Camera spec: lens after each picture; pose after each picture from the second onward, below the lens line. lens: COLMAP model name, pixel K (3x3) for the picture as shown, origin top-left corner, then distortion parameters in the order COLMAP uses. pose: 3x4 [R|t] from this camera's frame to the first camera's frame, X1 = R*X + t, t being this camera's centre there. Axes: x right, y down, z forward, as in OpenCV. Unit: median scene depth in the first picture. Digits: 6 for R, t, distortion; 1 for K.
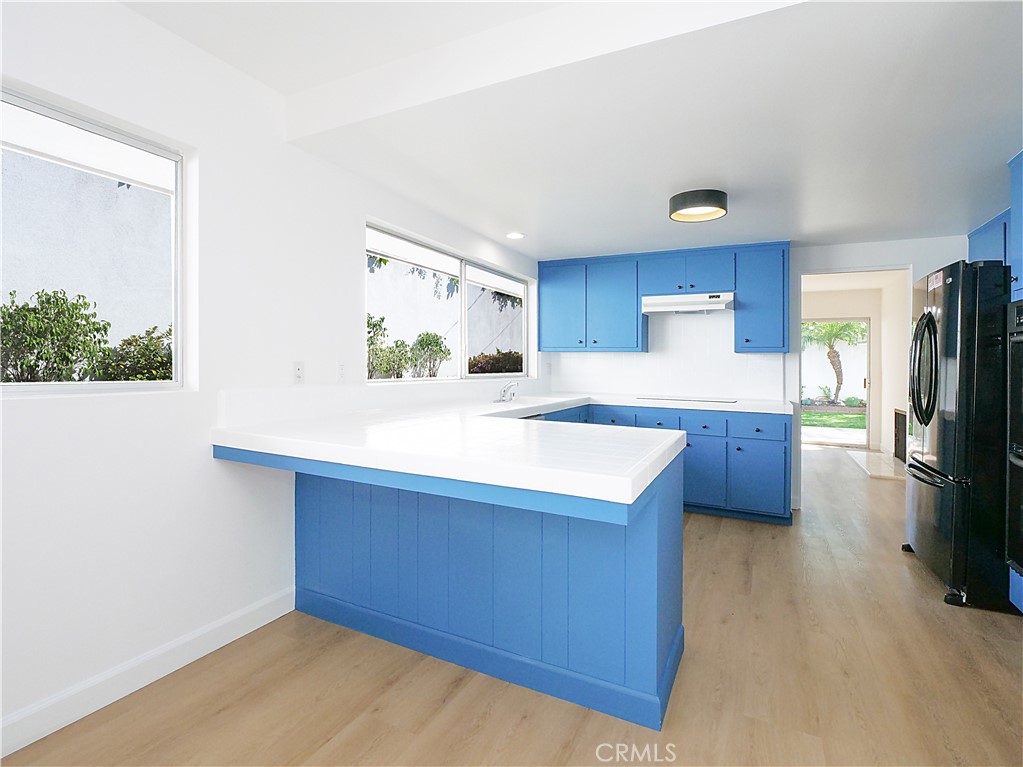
lens RADIAL K [[504.4, 0, 510.6], [0, 504.4, 365.7], [0, 0, 1]] dist [0.037747, -0.000200]
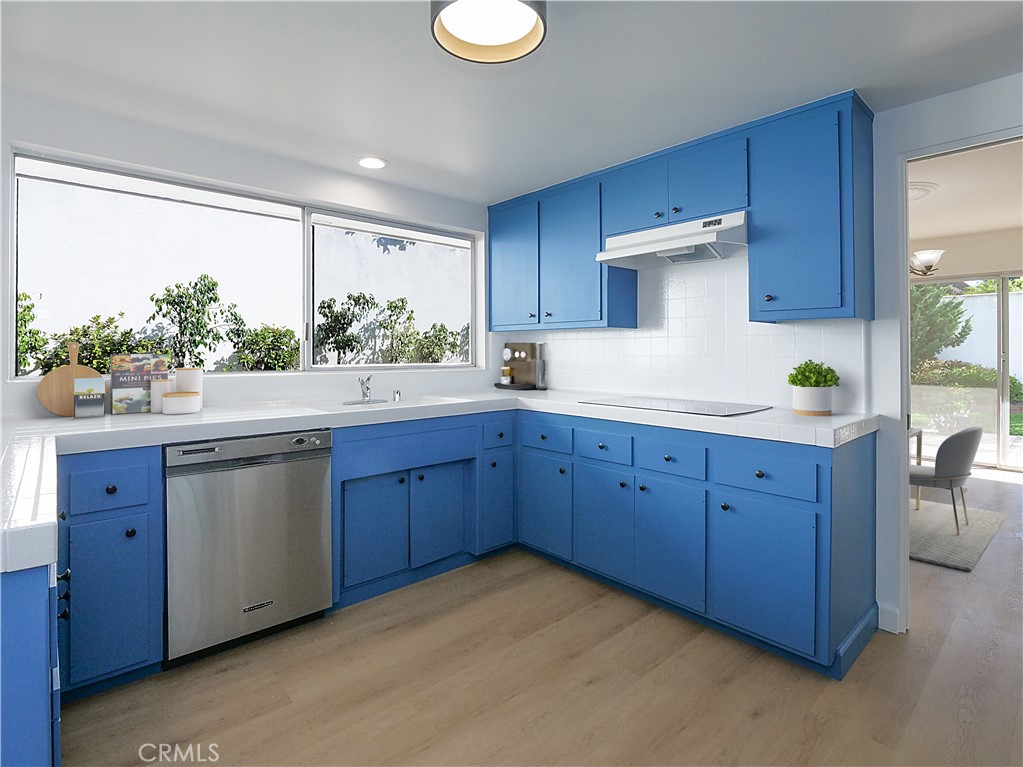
lens RADIAL K [[499.2, 0, 489.2], [0, 499.2, 353.8], [0, 0, 1]] dist [-0.002036, -0.000745]
pose [[0.926987, -0.013090, -0.374864, 0.370401], [0.013678, 0.999906, -0.001092, 0.004645], [0.374843, -0.004115, 0.927079, 0.392166]]
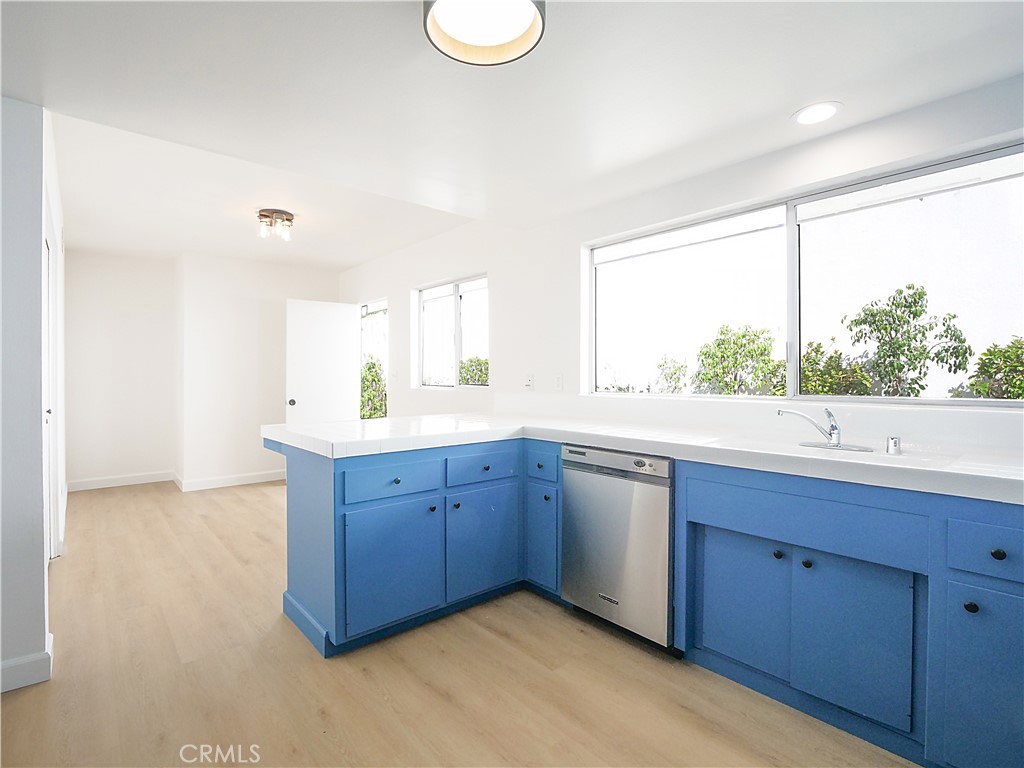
lens RADIAL K [[519.1, 0, 512.0], [0, 519.1, 384.0], [0, 0, 1]] dist [-0.002042, -0.000186]
pose [[-0.366780, -0.000171, -0.930308, 0.539072], [-0.005250, 0.999984, 0.001887, 0.006726], [0.930293, 0.005577, -0.366775, 0.828703]]
